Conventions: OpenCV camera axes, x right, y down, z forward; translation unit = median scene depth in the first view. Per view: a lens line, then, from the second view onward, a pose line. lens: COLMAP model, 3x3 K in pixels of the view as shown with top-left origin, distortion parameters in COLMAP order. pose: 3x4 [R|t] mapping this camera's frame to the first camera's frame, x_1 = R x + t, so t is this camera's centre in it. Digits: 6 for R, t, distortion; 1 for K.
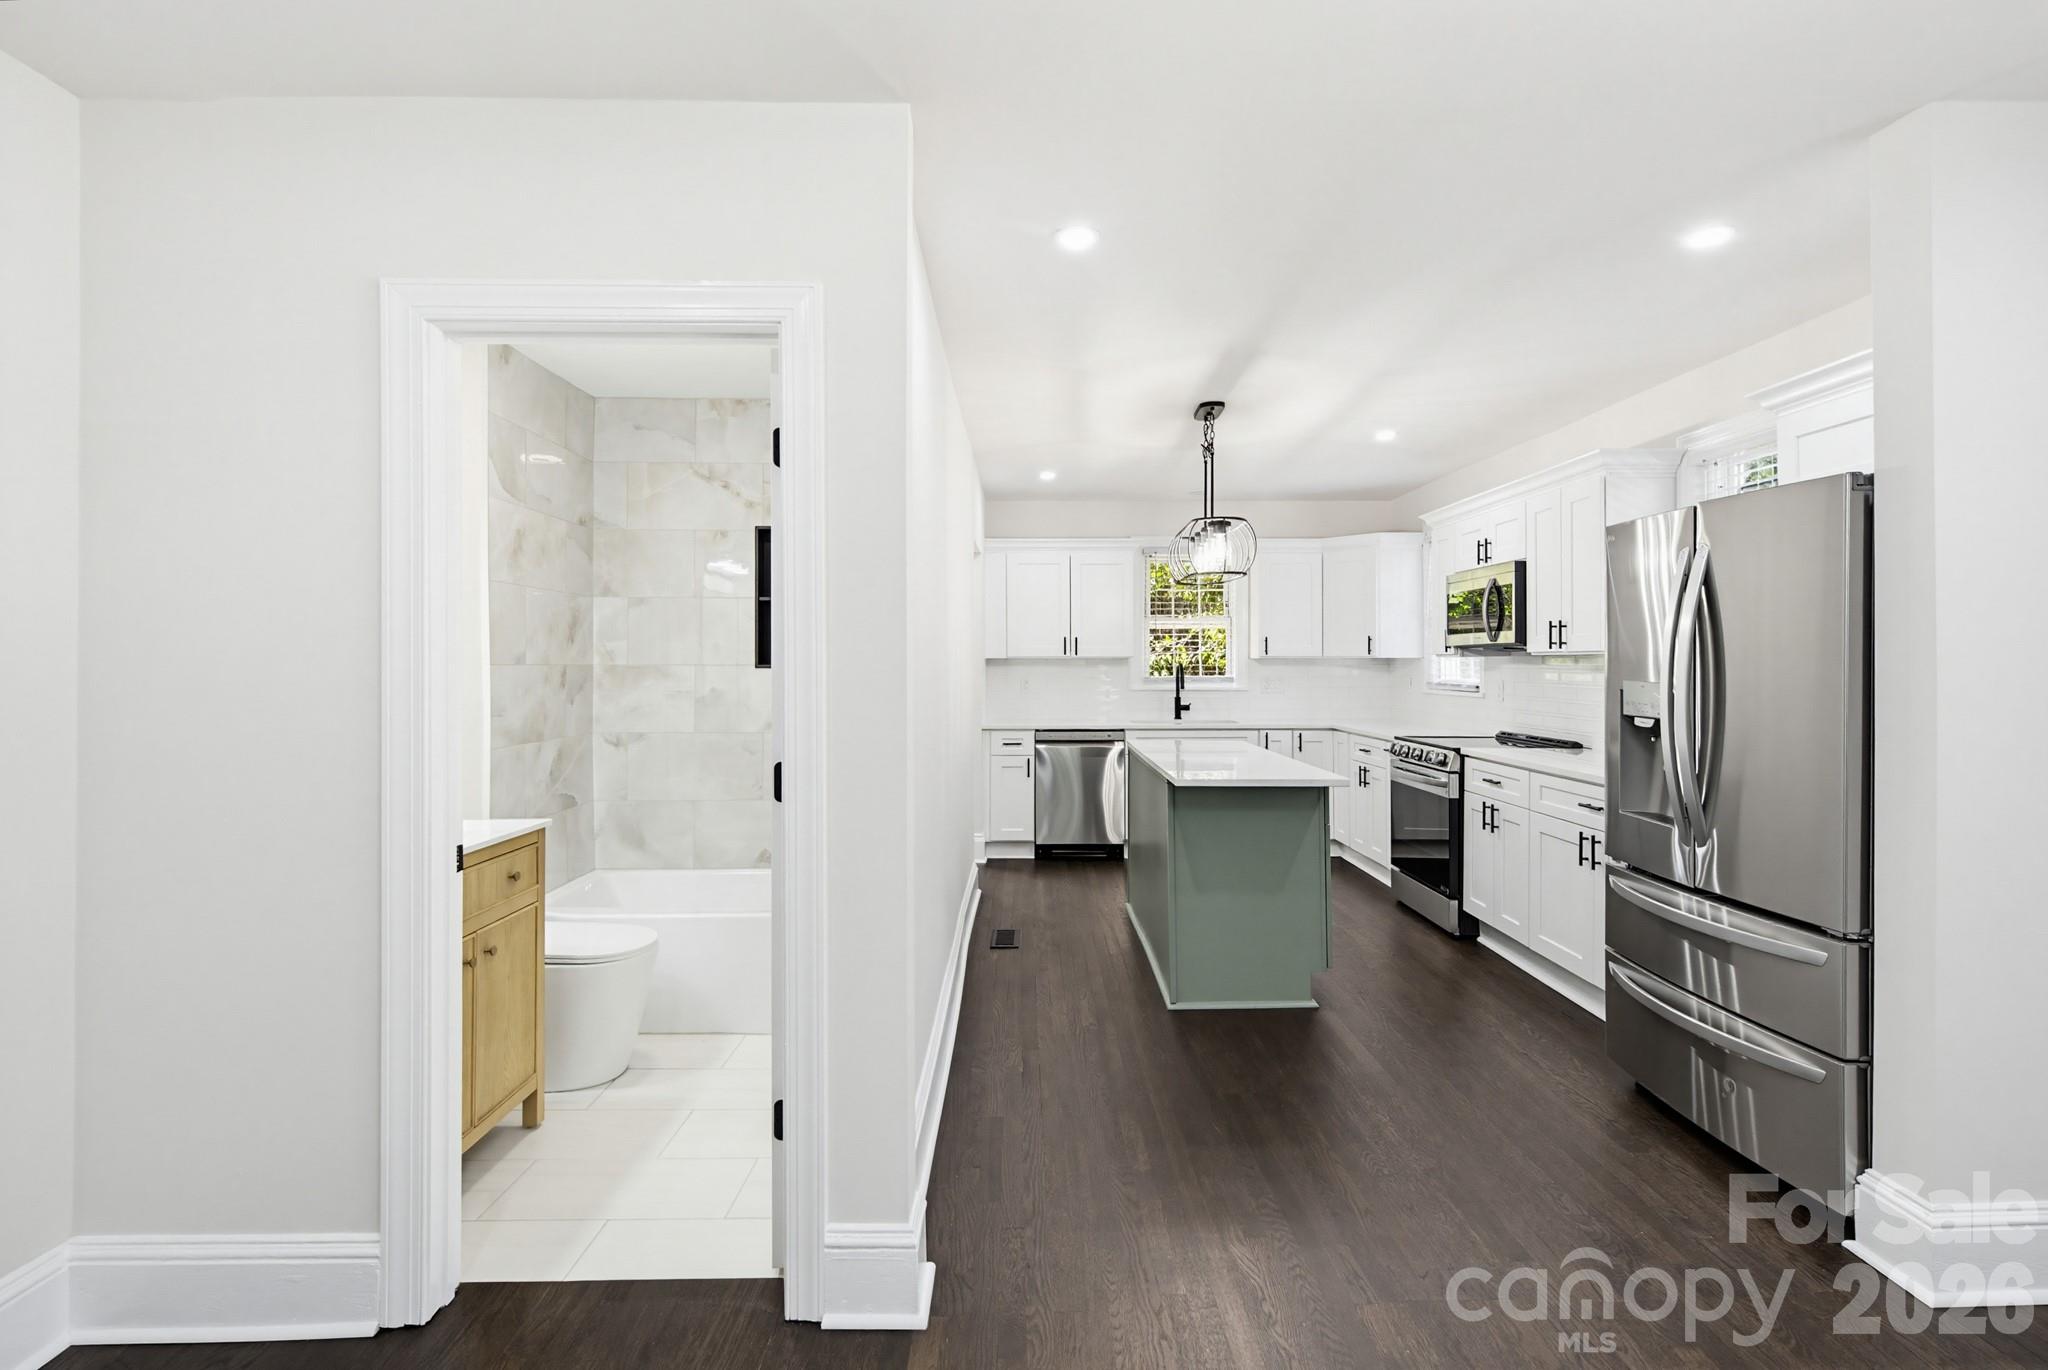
lens RADIAL K [[944.4, 0, 1039.2], [0, 944.4, 653.7], [0, 0, 1]] dist [0.010292, -0.005177]
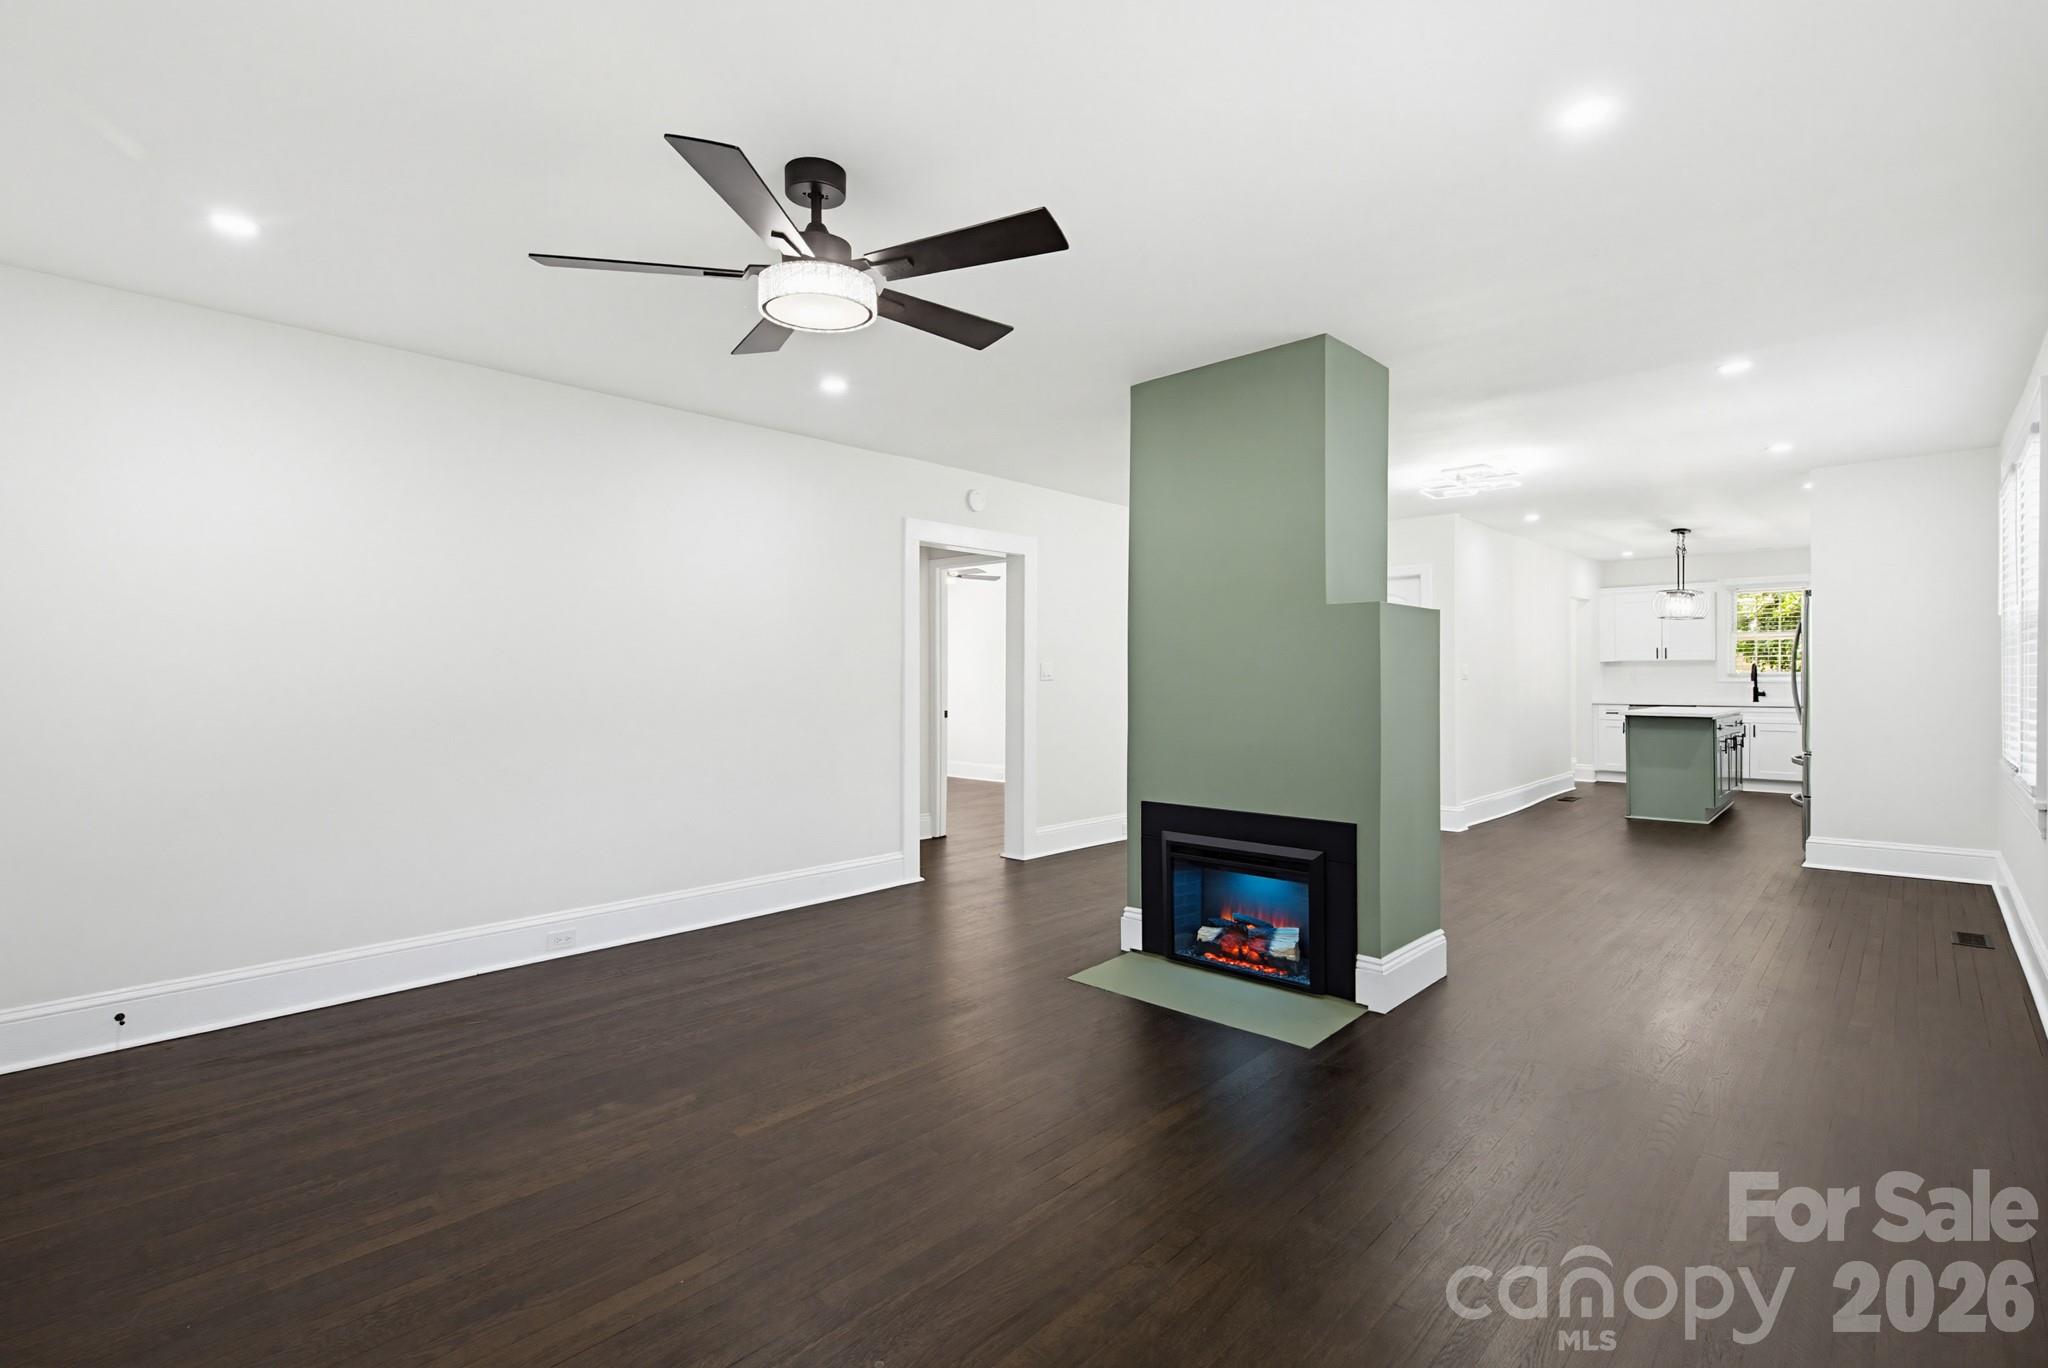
lens RADIAL K [[944.4, 0, 1016.8], [0, 944.4, 671.6], [0, 0, 1]] dist [0.010292, -0.005177]
pose [[0.708392, -0.001762, -0.705817, 0.559229], [0.007555, 0.999959, 0.005087, 0.008991], [0.705778, -0.008936, 0.708376, -1.270469]]
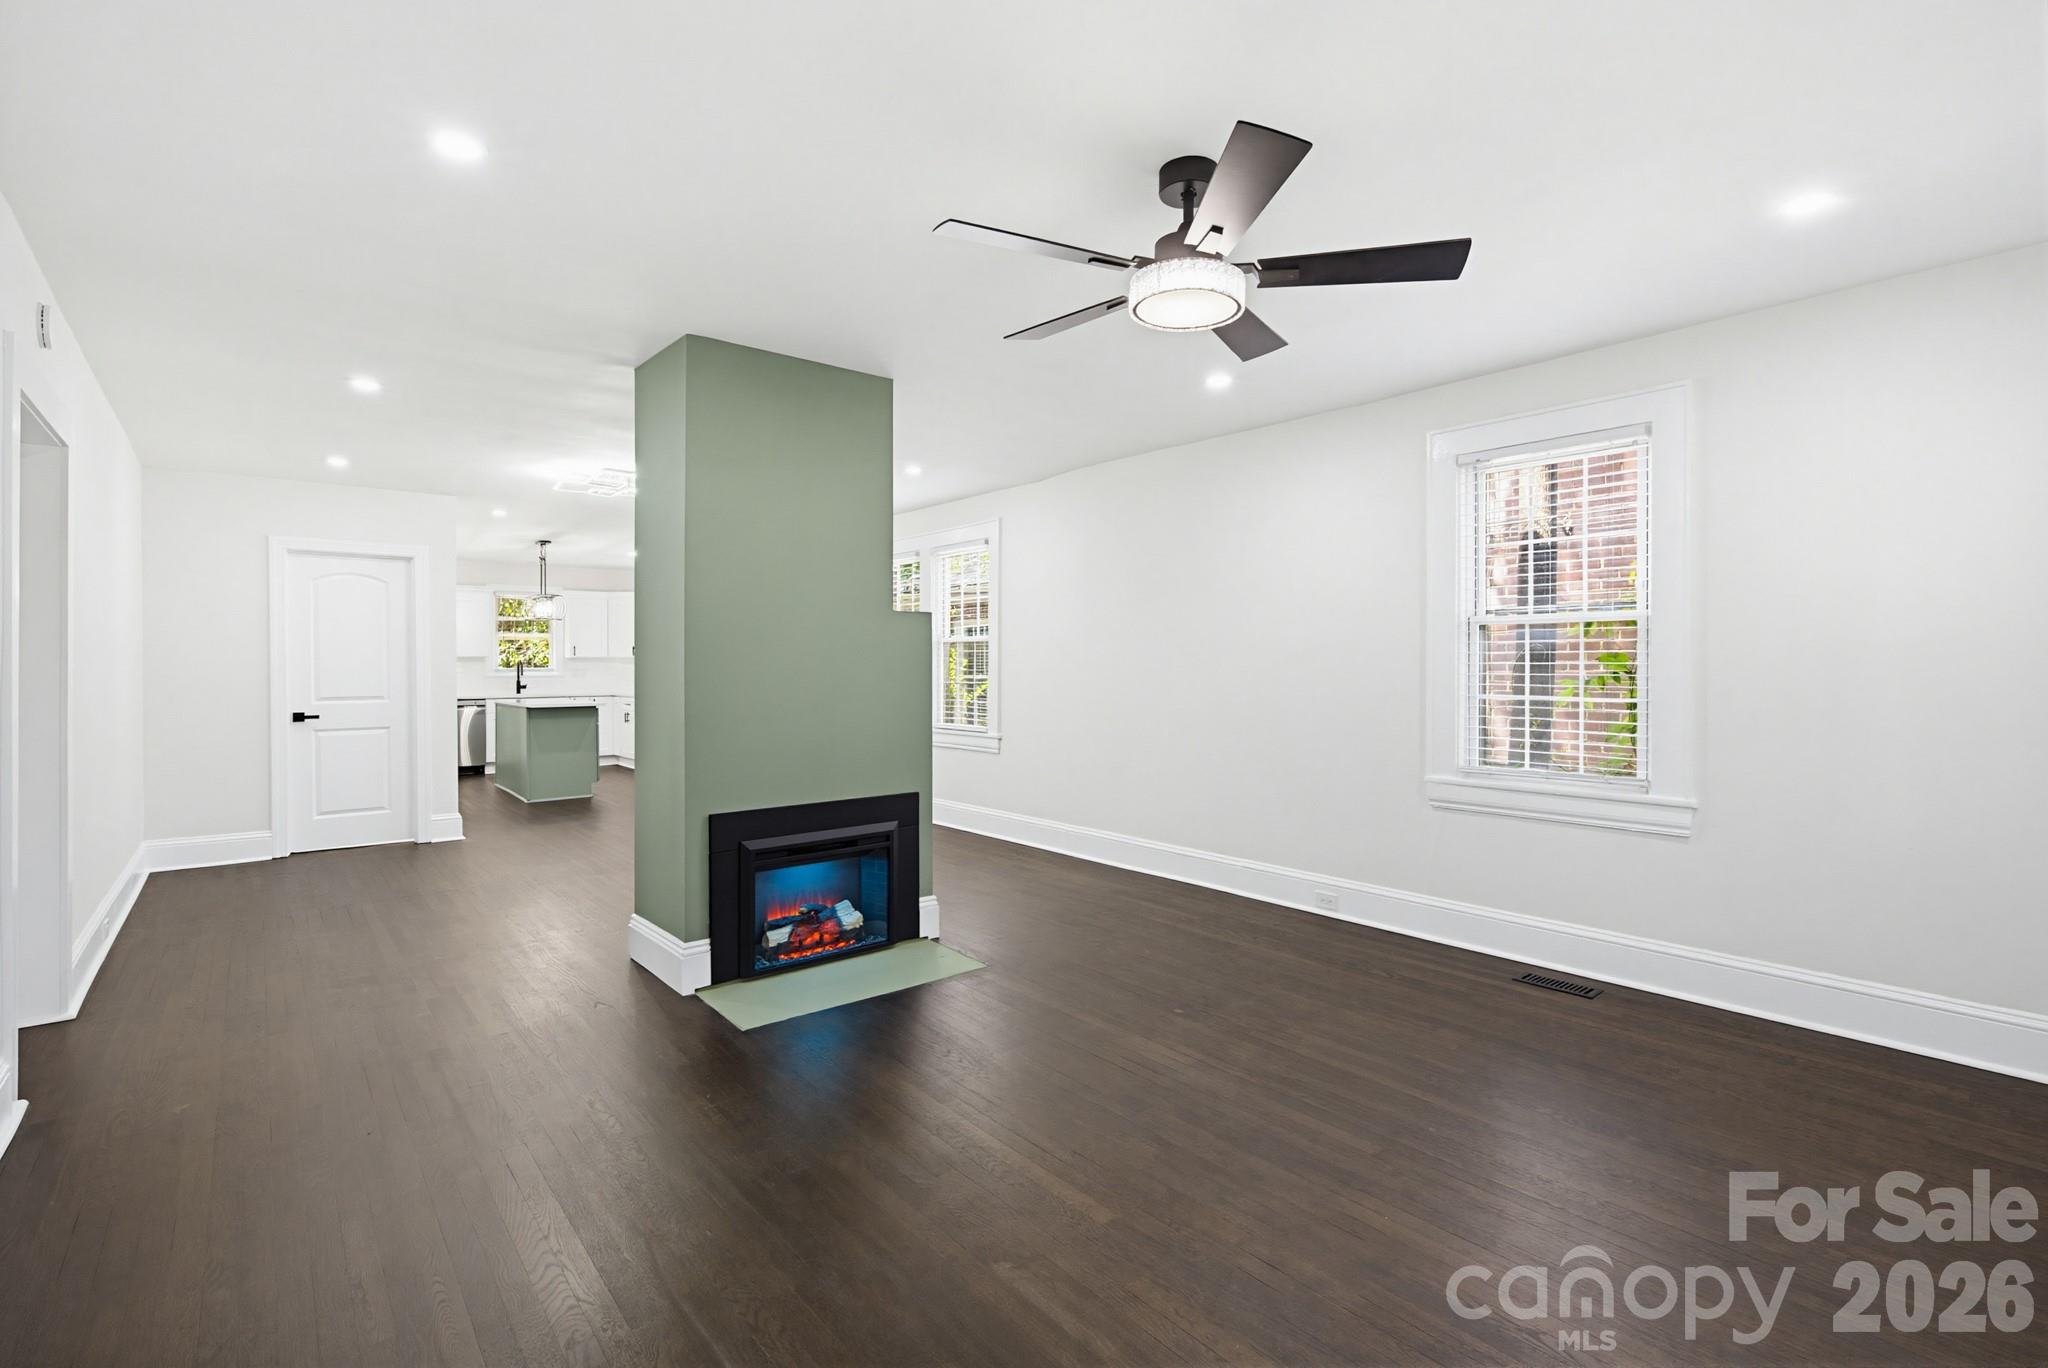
lens RADIAL K [[944.4, 0, 1024.0], [0, 944.4, 667.9], [0, 0, 1]] dist [0.010292, -0.005177]
pose [[0.783423, -0.005114, 0.621468, -0.294695], [-0.001900, 0.999942, 0.010623, 0.005629], [-0.621486, -0.009503, 0.783368, -1.332809]]
